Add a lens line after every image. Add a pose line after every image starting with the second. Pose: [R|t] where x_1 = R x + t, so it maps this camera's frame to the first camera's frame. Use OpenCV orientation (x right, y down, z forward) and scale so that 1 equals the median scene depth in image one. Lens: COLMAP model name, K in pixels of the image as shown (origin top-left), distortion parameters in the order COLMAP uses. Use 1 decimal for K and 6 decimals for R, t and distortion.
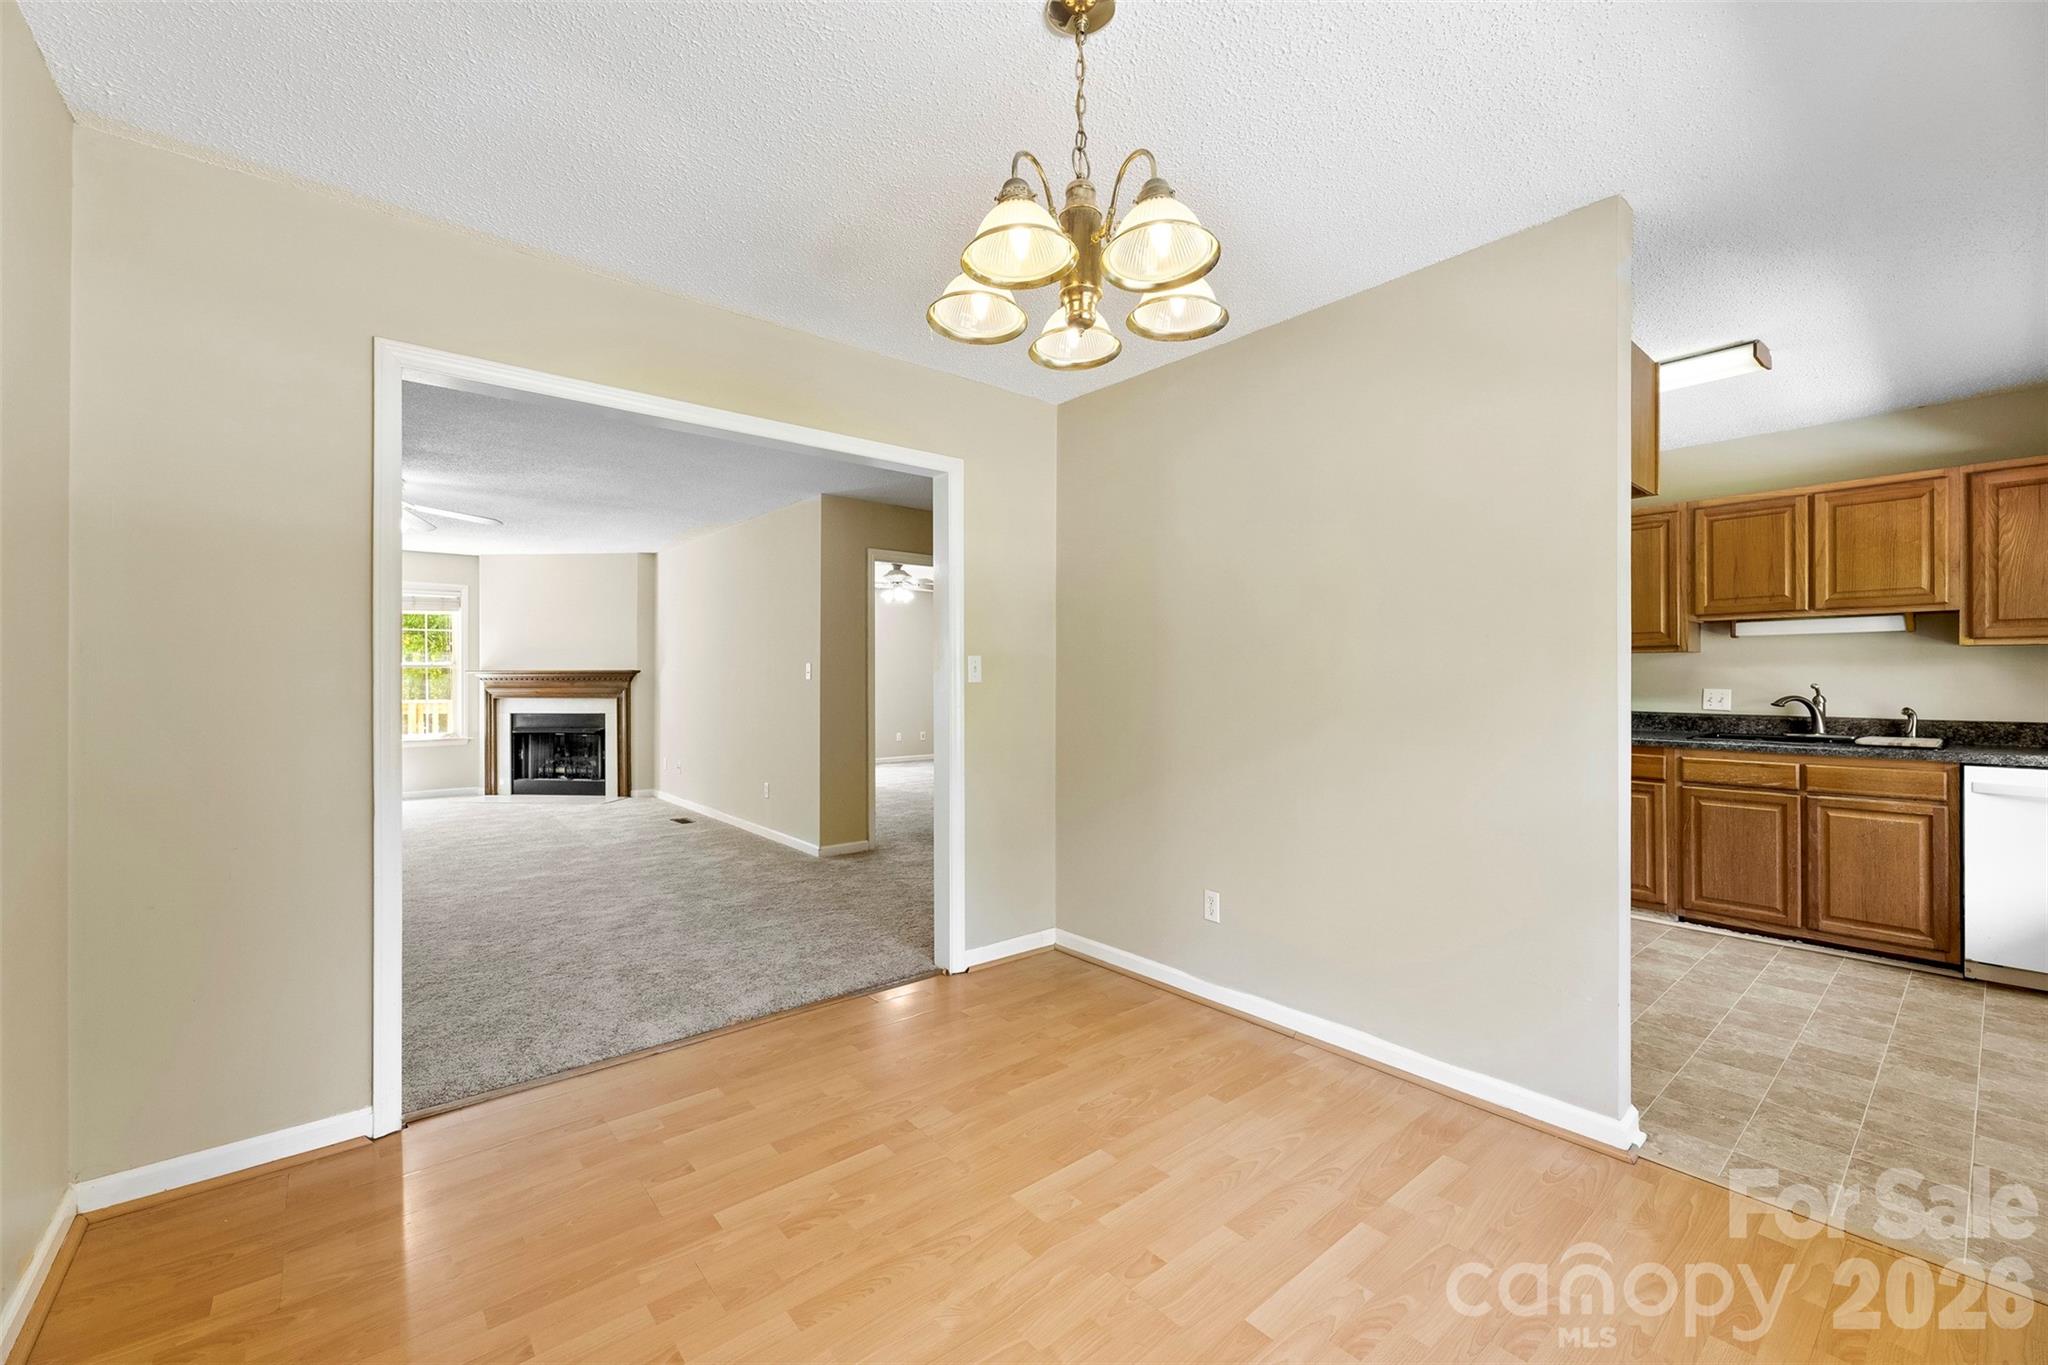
lens RADIAL K [[834.7, 0, 1016.3], [0, 834.7, 679.7], [0, 0, 1]] dist [-0.001553, -0.000571]
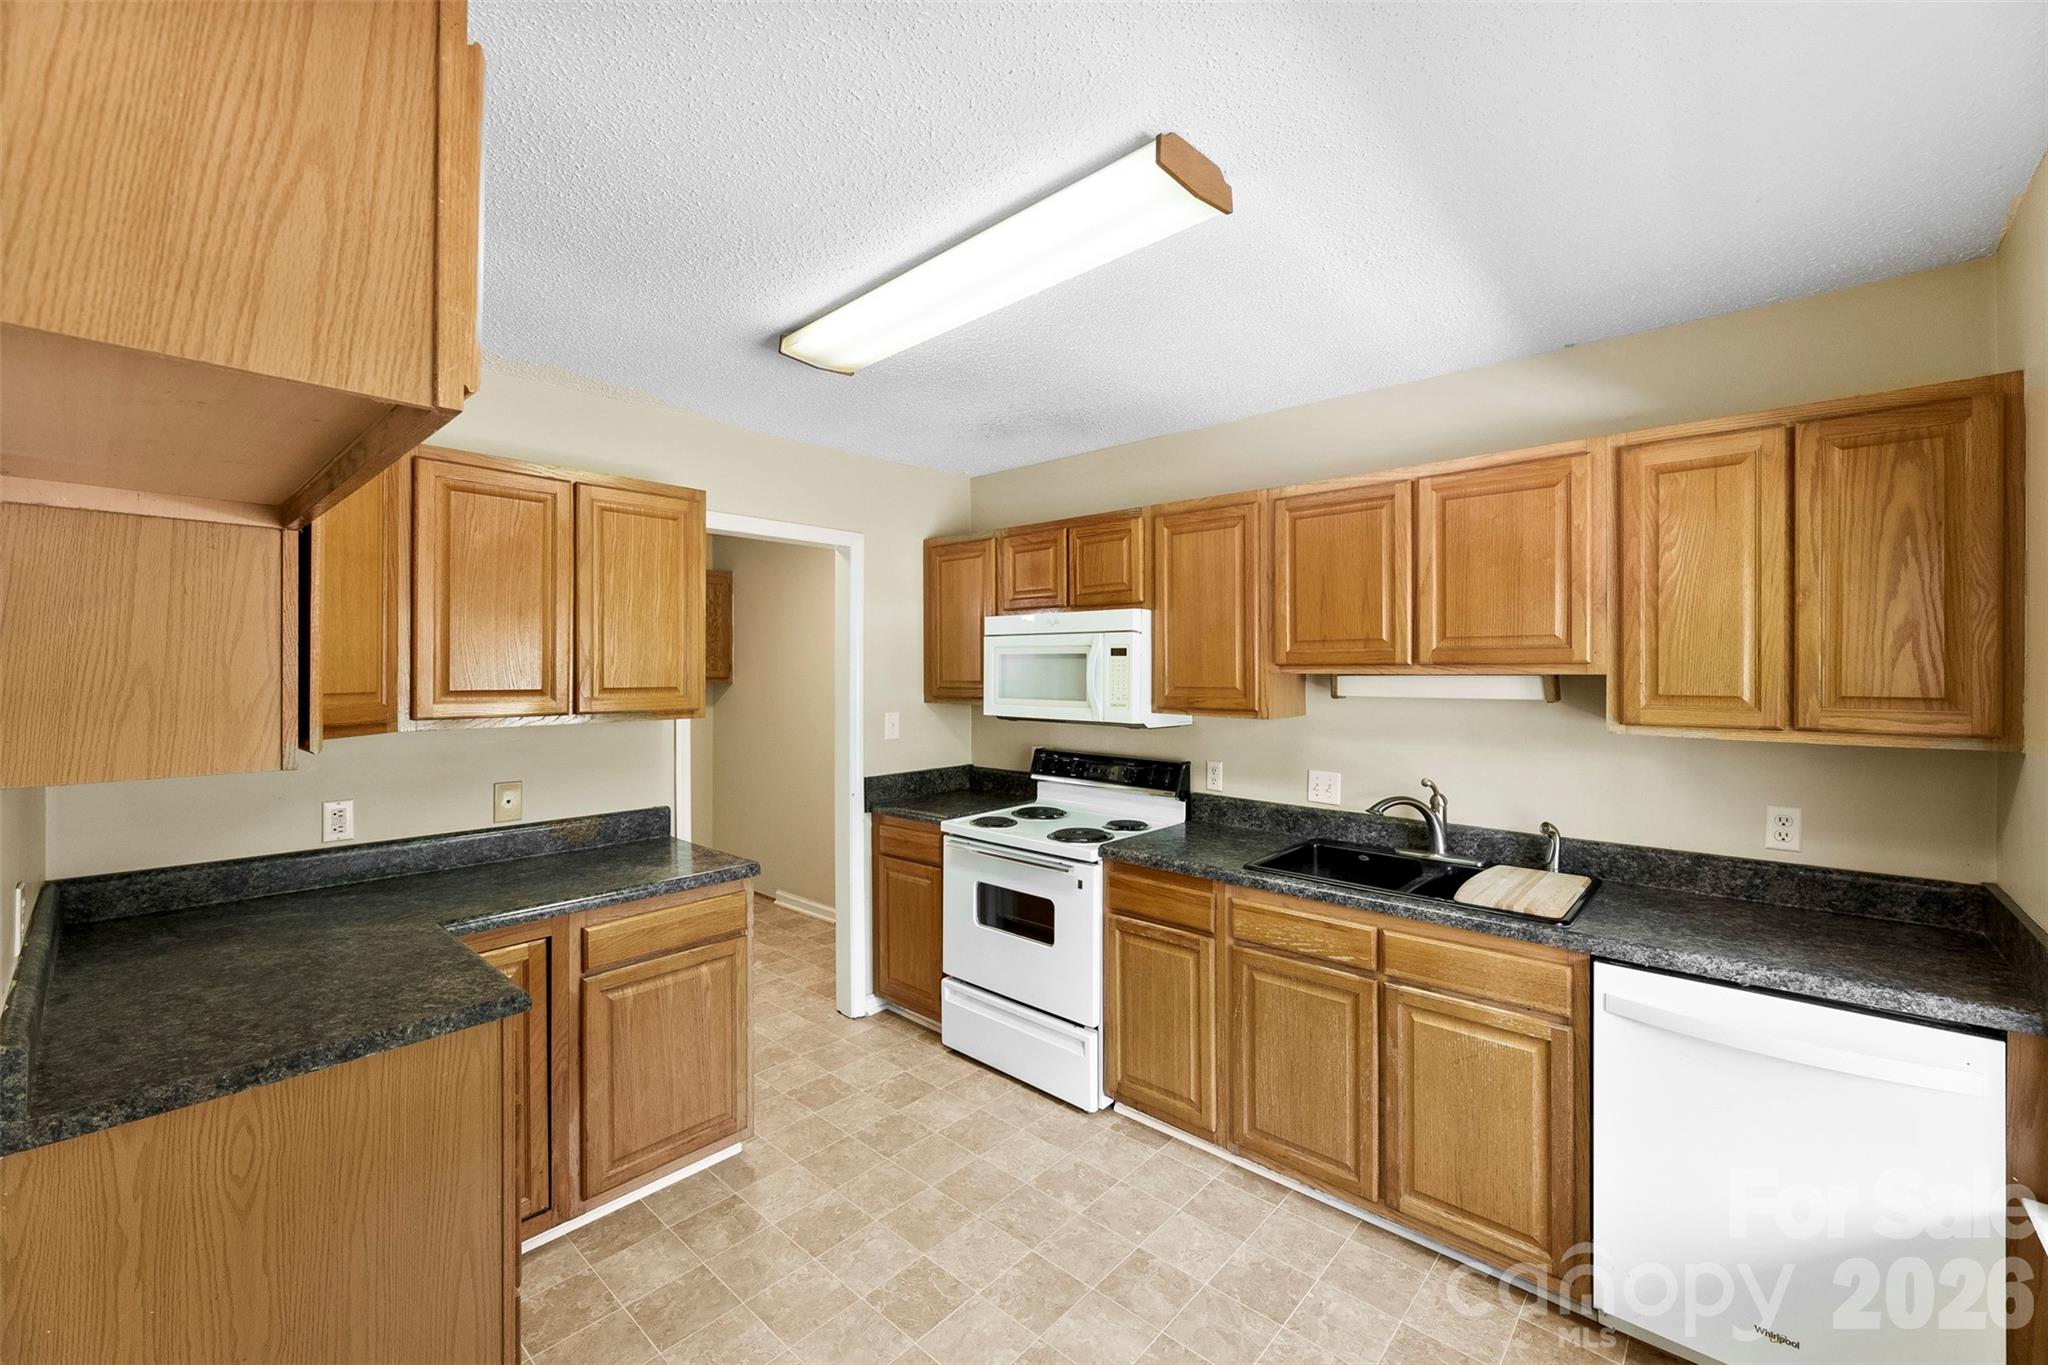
lens RADIAL K [[834.7, 0, 1026.5], [0, 834.7, 670.1], [0, 0, 1]] dist [-0.001553, -0.000571]
pose [[0.990123, -0.002288, 0.140185, 0.642807], [0.001682, 0.999989, 0.004437, -0.091887], [-0.140194, -0.004157, 0.990115, 0.468575]]
